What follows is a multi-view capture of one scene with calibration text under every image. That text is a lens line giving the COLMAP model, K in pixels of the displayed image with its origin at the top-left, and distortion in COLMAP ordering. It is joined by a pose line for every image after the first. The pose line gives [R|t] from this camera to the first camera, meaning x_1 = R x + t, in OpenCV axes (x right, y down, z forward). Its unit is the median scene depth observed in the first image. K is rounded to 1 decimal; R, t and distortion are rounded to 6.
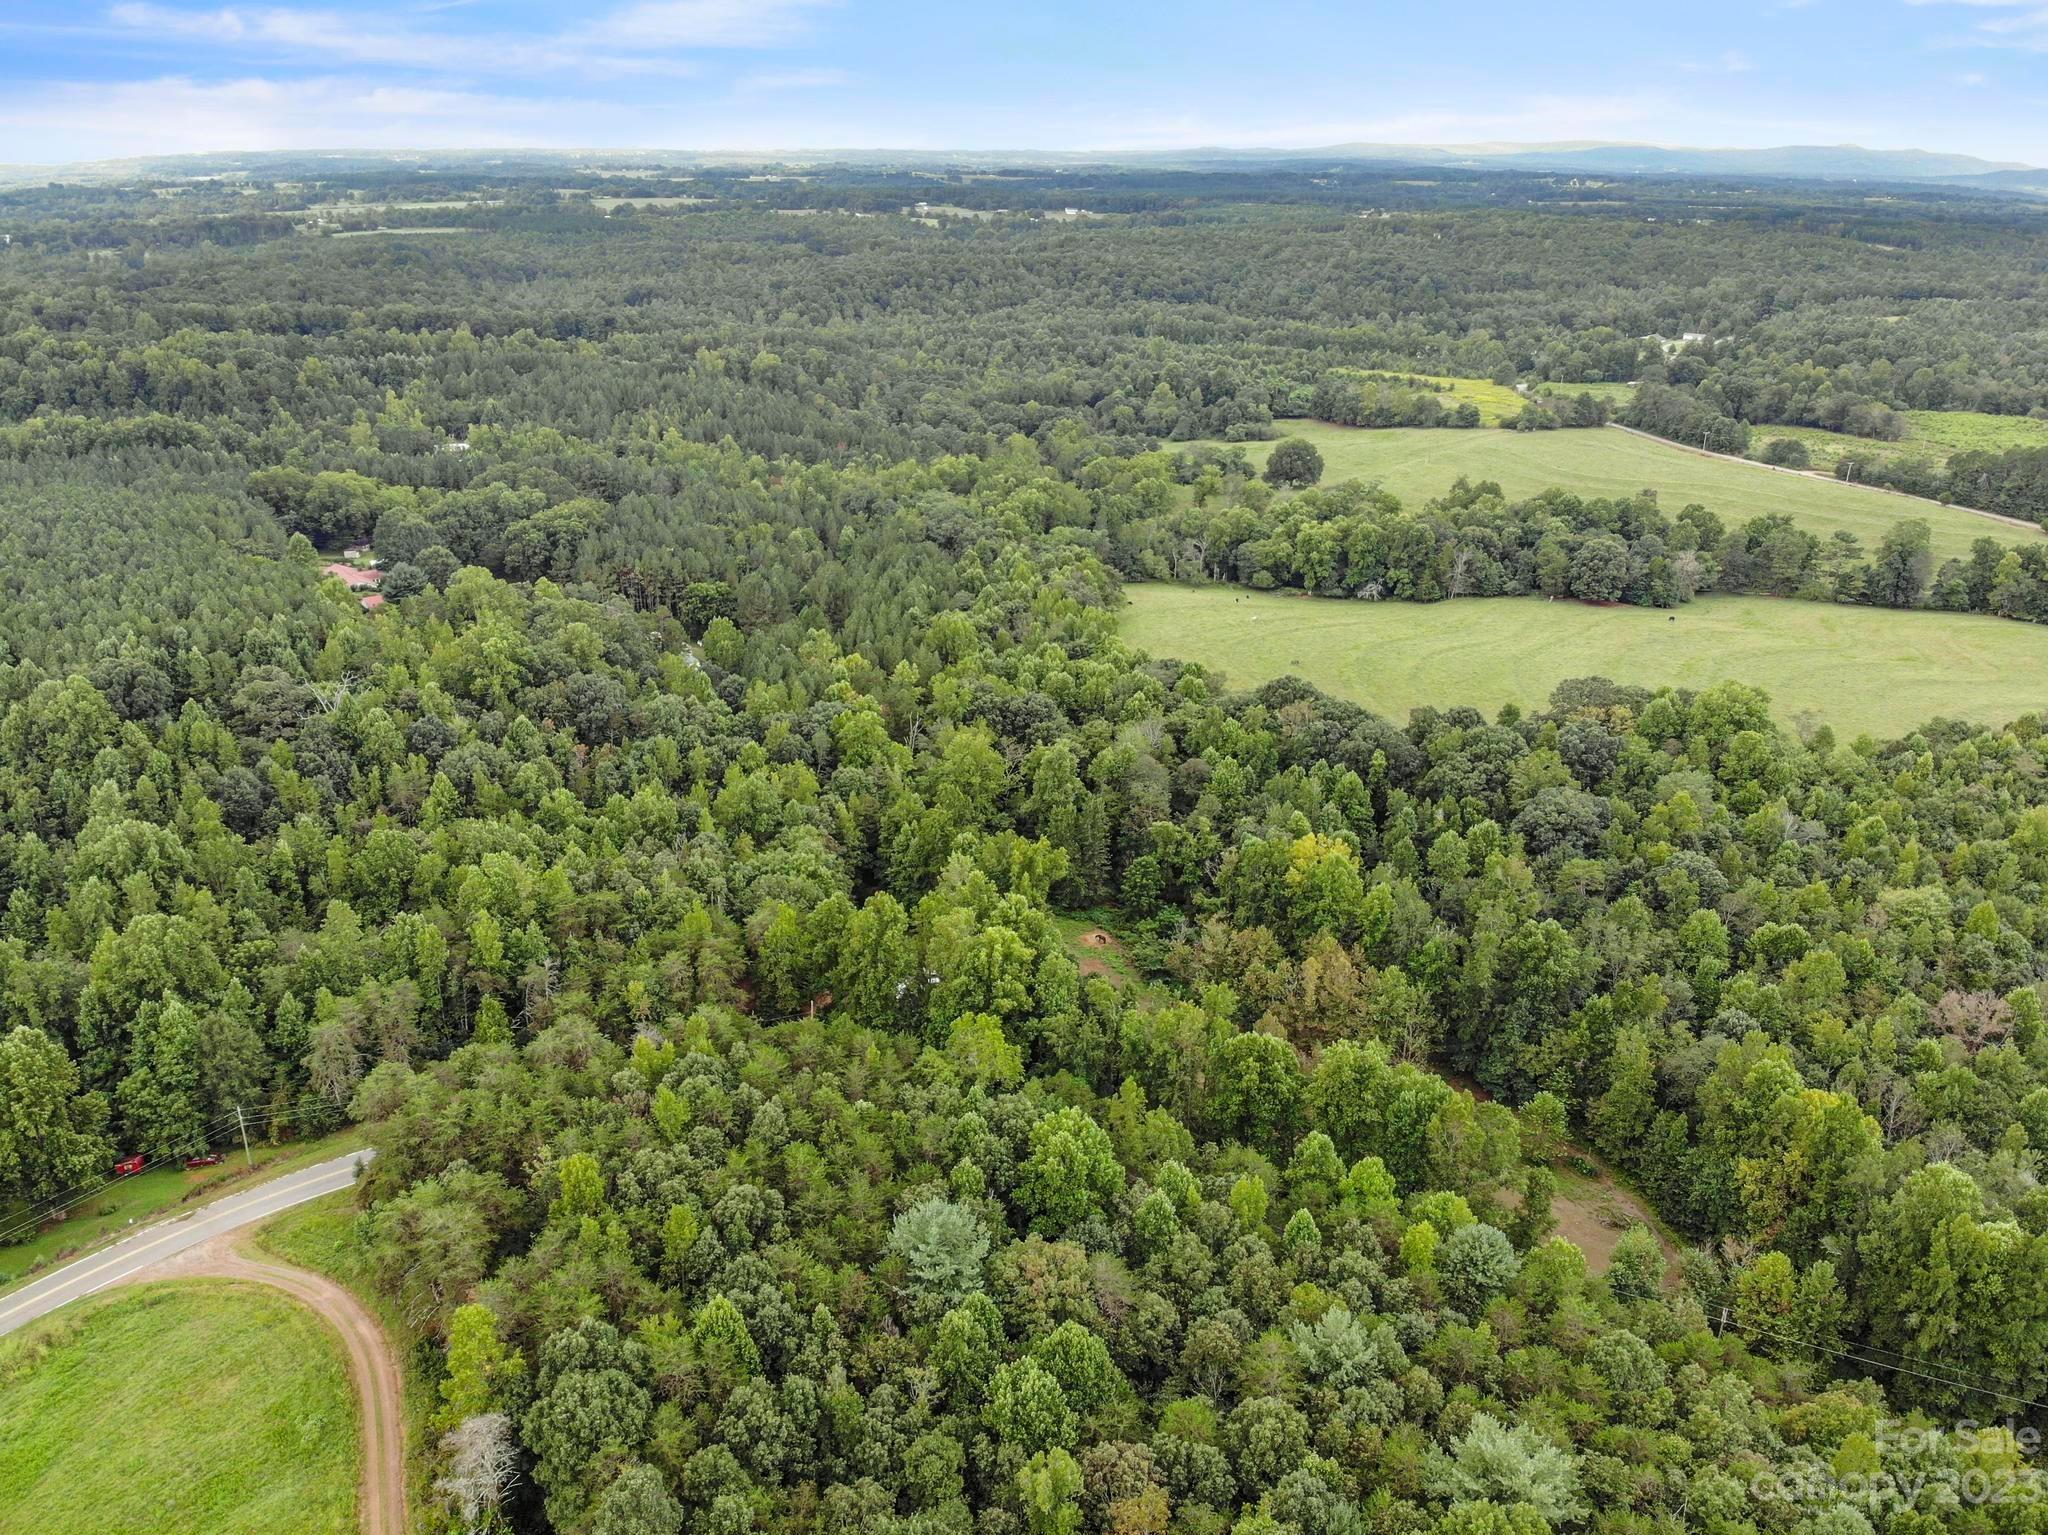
lens RADIAL K [[1491.0, 0, 1024.0], [0, 1491.0, 767.5], [0, 0, 1]] dist [0.084652, -0.210015]
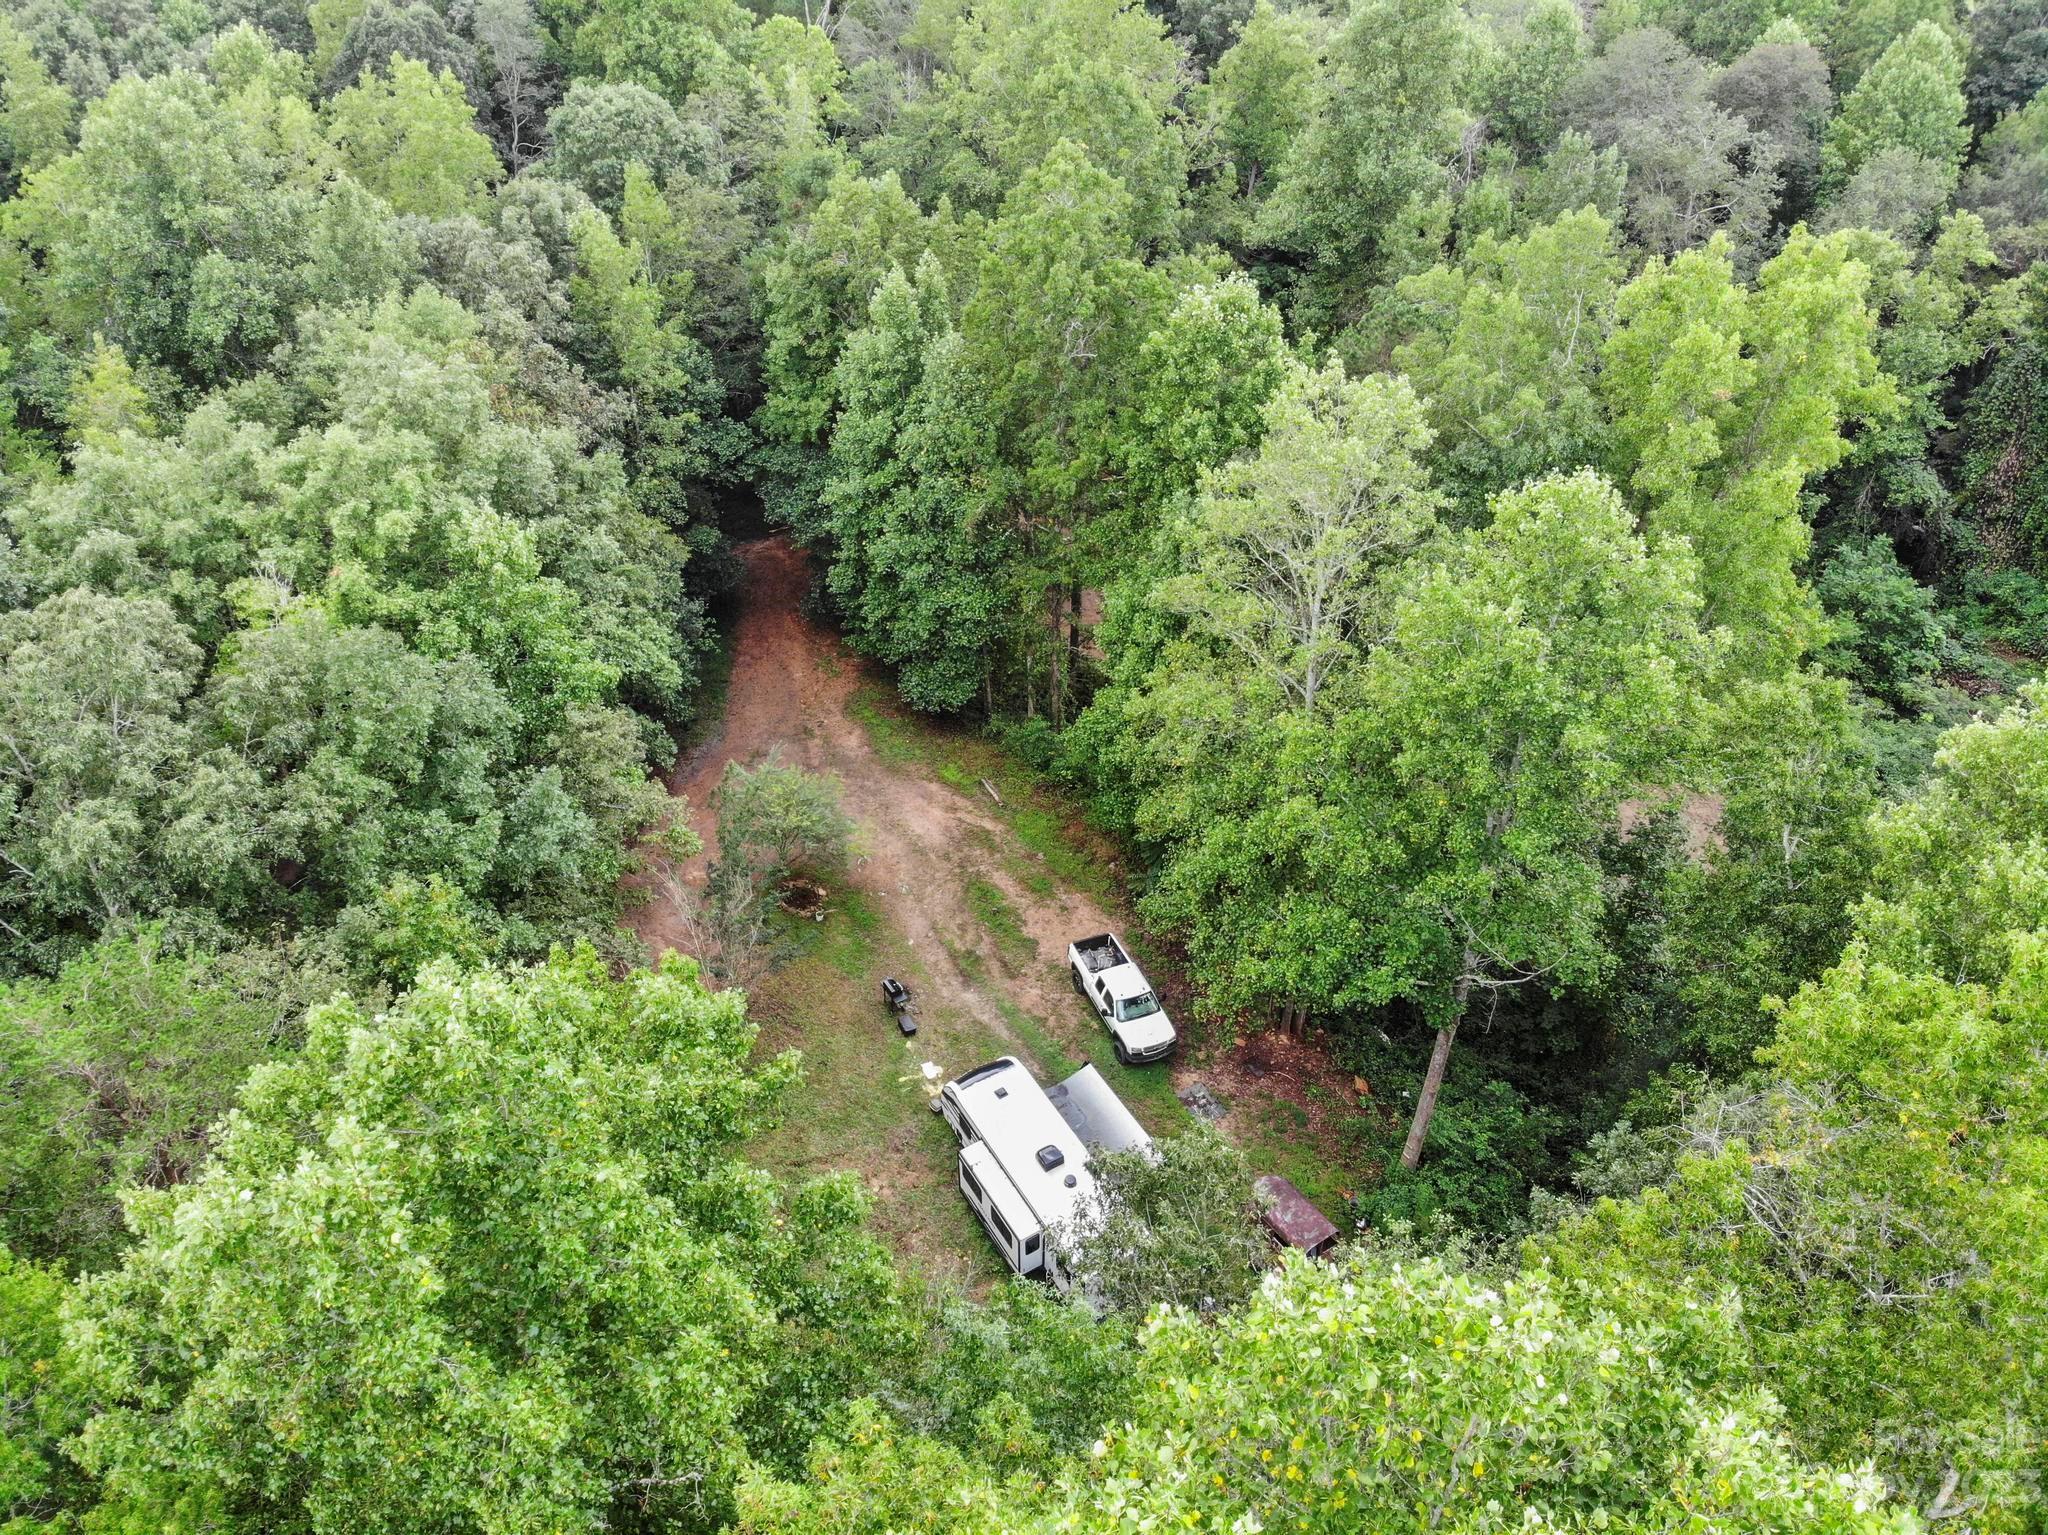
lens RADIAL K [[1491.0, 0, 1024.0], [0, 1491.0, 767.5], [0, 0, 1]] dist [0.084652, -0.210015]
pose [[0.992420, -0.077094, 0.095703, -0.085211], [0.048250, 0.960655, 0.273522, 0.047471], [-0.113025, -0.266831, 0.957093, 0.753320]]
